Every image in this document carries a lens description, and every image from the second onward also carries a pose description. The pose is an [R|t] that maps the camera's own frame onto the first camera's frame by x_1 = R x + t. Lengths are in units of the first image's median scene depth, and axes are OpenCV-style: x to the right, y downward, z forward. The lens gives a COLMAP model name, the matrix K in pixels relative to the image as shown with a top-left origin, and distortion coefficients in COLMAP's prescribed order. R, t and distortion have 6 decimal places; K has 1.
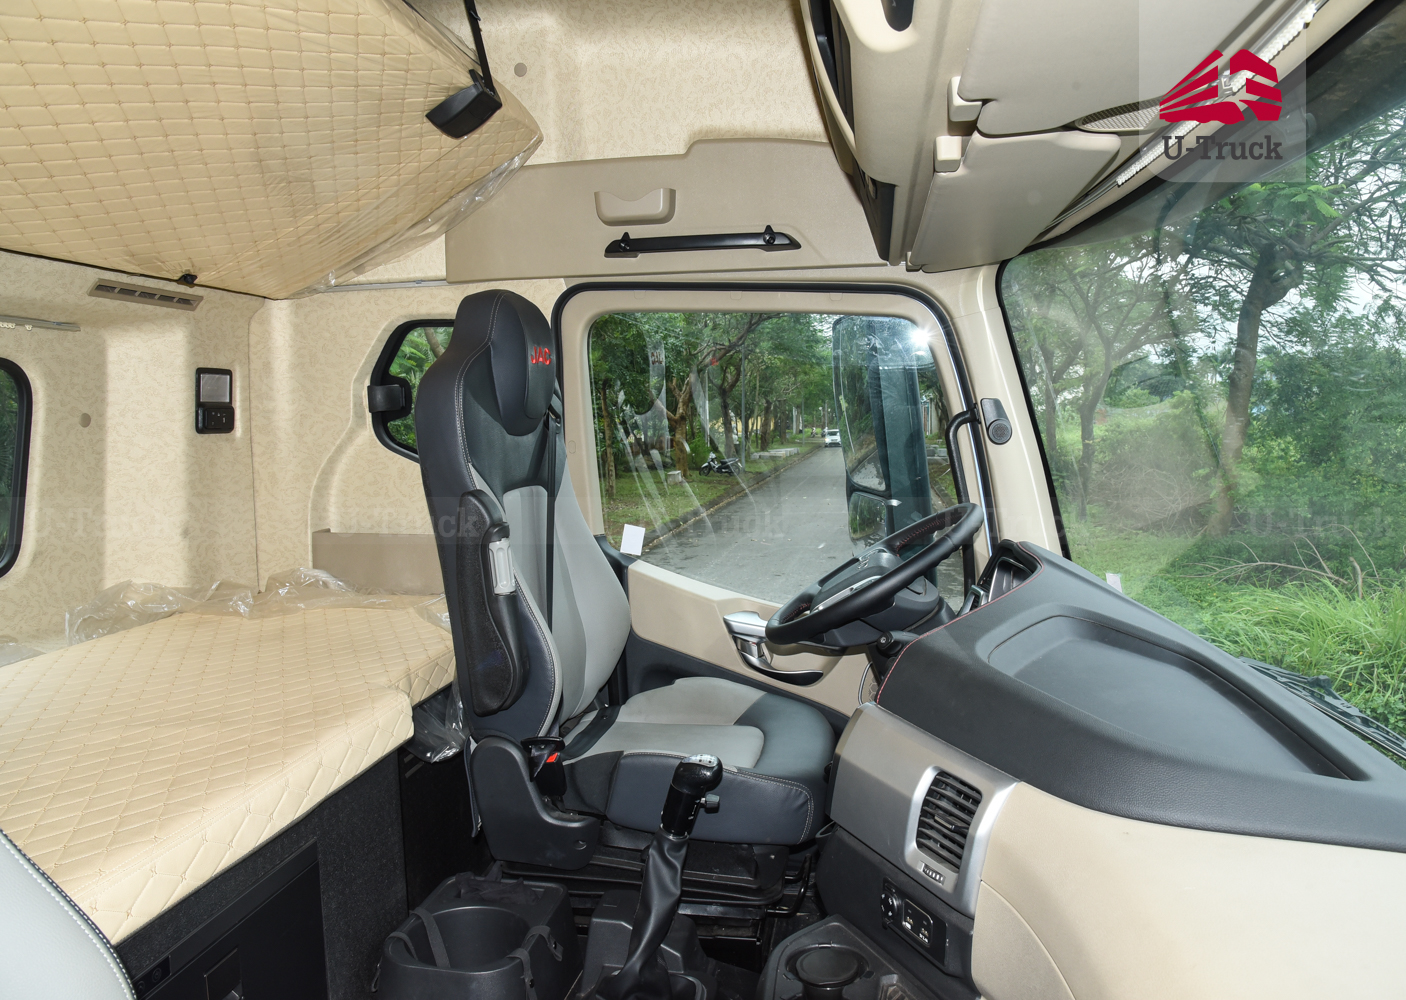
lens RADIAL K [[999.7, 0, 702.6], [0, 999.7, 492.5], [0, 0, 1]] dist [-0.122283, 0.071688]
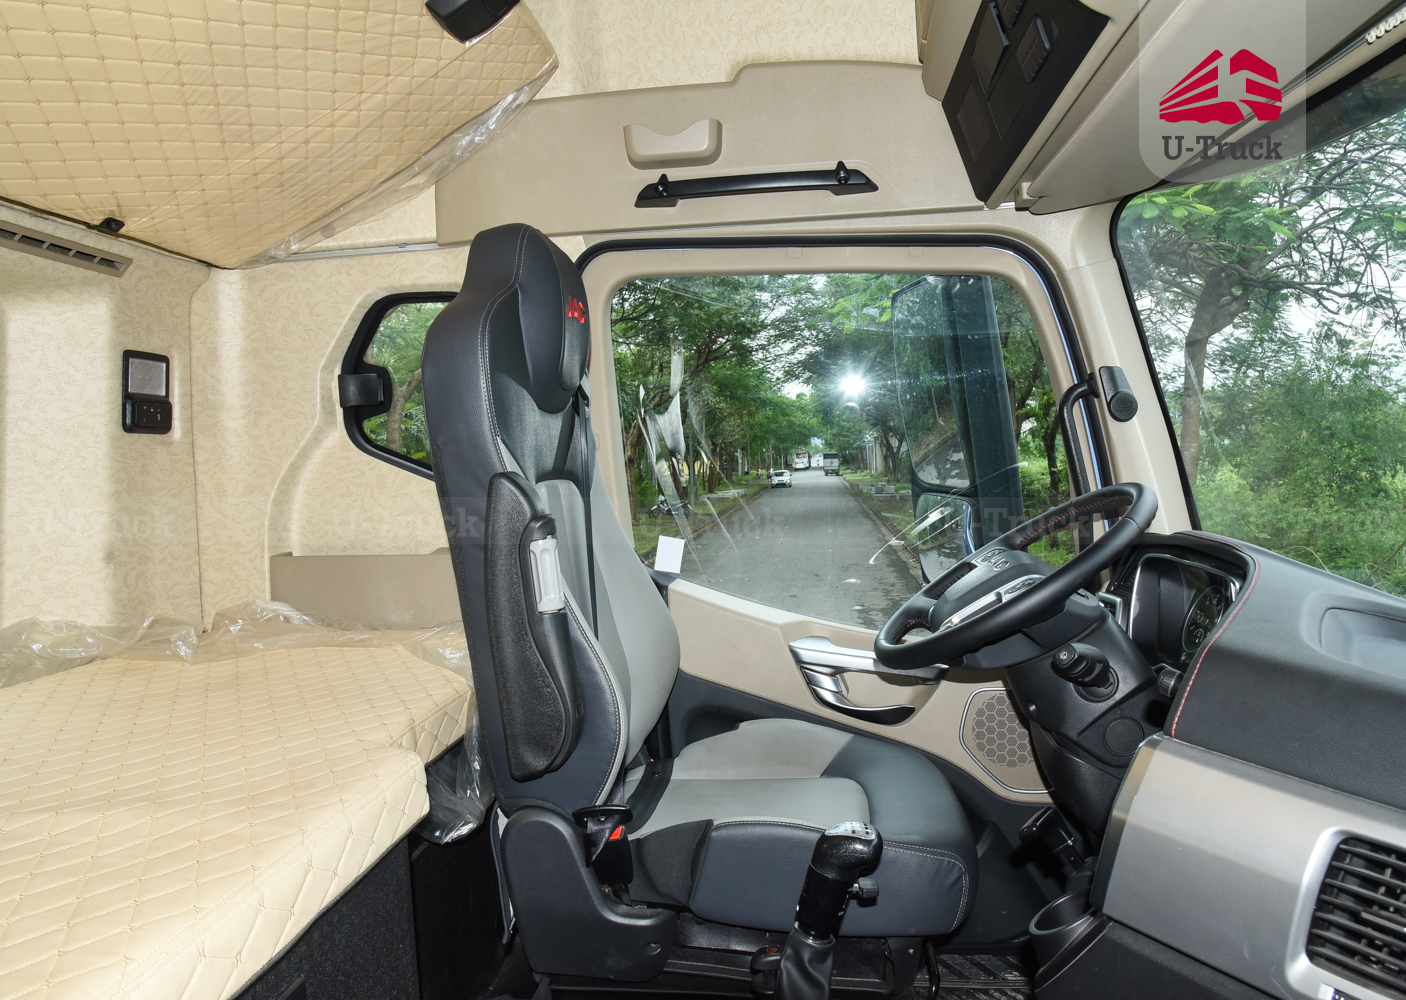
lens RADIAL K [[999.7, 0, 702.6], [0, 999.7, 492.5], [0, 0, 1]] dist [-0.122283, 0.071688]
pose [[0.998175, -0.022511, 0.056033, -0.095917], [0.024986, 0.998725, -0.043873, 0.036857], [-0.054973, 0.045193, 0.997465, 0.193981]]
